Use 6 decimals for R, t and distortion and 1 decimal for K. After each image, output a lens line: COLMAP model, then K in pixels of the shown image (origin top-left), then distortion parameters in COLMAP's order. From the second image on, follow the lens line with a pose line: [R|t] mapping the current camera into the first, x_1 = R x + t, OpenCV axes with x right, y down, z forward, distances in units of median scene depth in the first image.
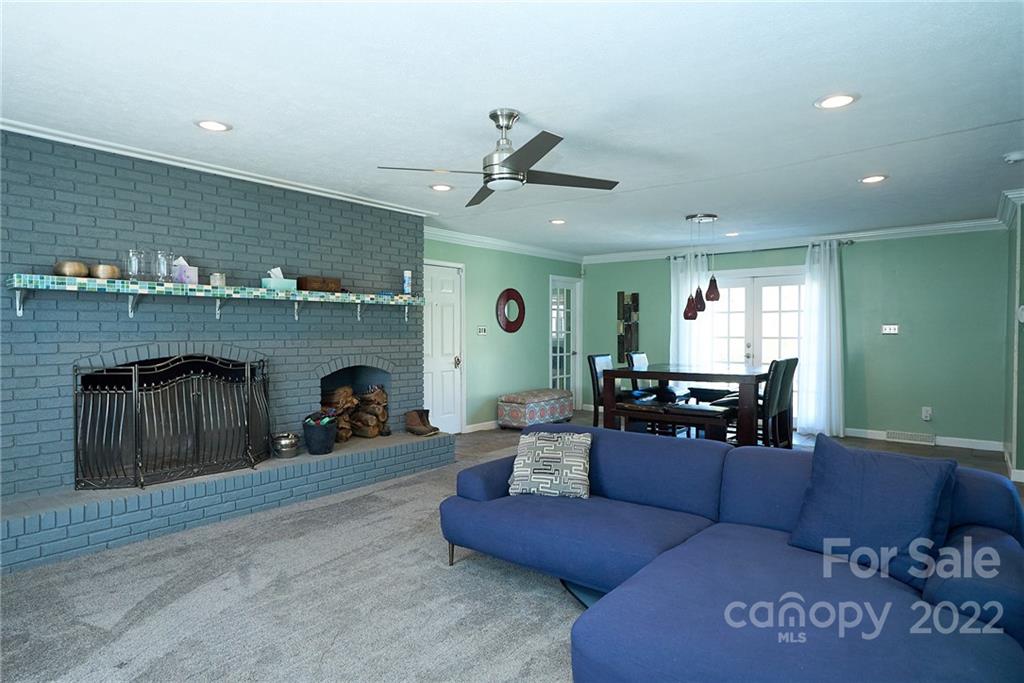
lens RADIAL K [[561.5, 0, 478.9], [0, 561.5, 341.3], [0, 0, 1]] dist [0.000347, 0.001887]
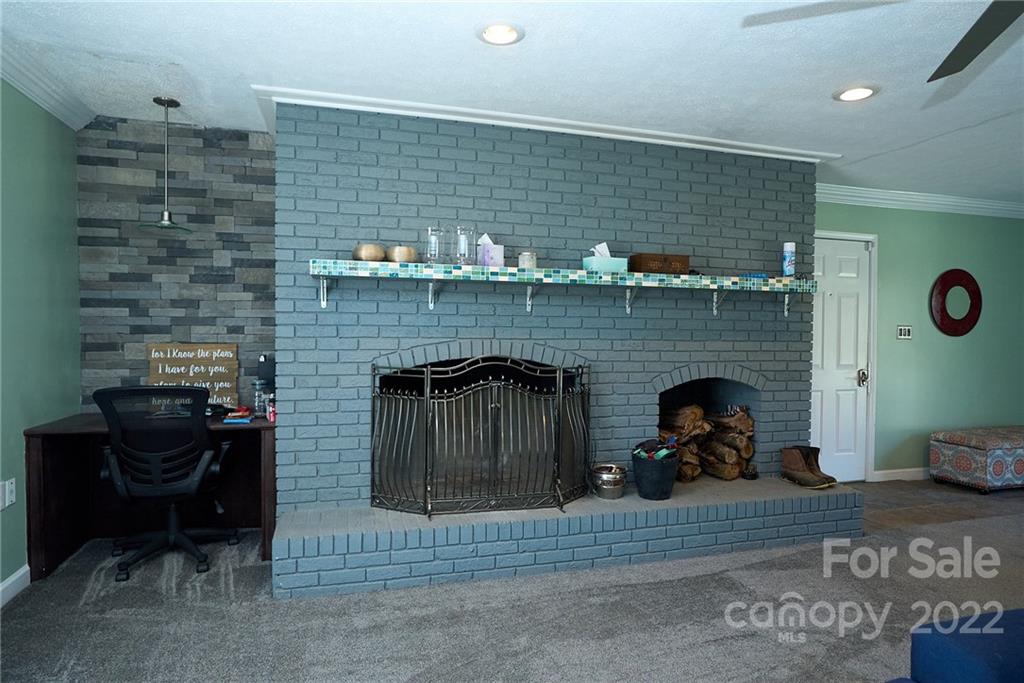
lens RADIAL K [[568.6, 0, 512.8], [0, 568.6, 345.3], [0, 0, 1]] dist [-0.056752, 0.035322]
pose [[0.843734, 0.021668, -0.536325, -0.052183], [-0.020855, 0.999754, 0.007582, 0.002174], [0.536357, 0.004788, 0.843978, 0.300024]]
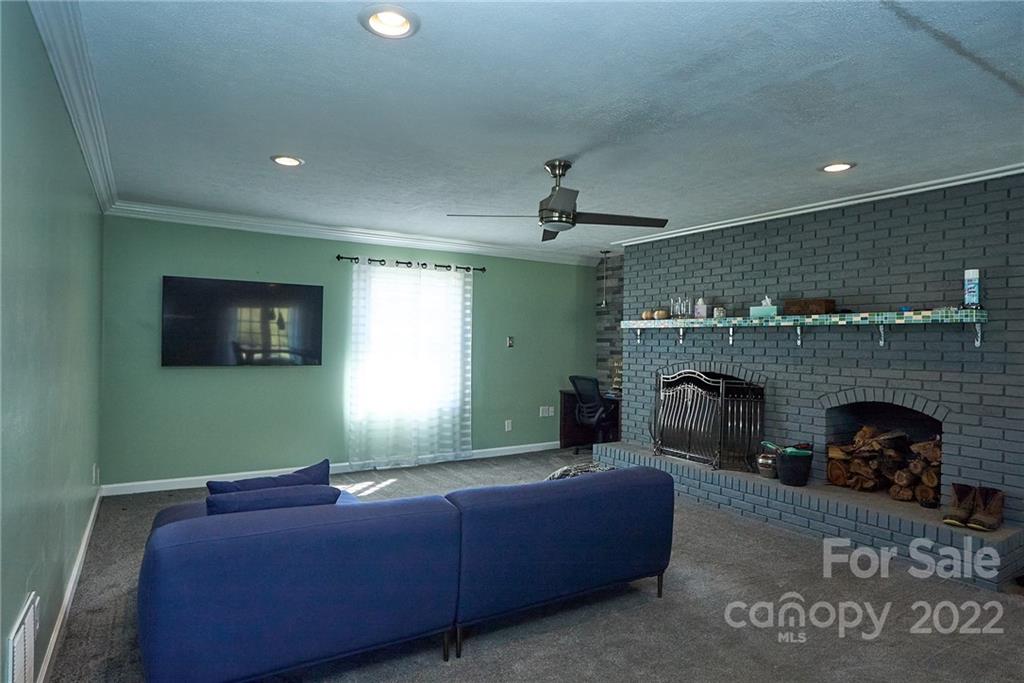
lens RADIAL K [[568.6, 0, 512.8], [0, 568.6, 345.3], [0, 0, 1]] dist [-0.056752, 0.035322]
pose [[-0.259389, 0.002020, -0.965771, 0.803322], [-0.033187, 0.999389, 0.011003, -0.033336], [0.965203, 0.034905, -0.259163, 0.820463]]
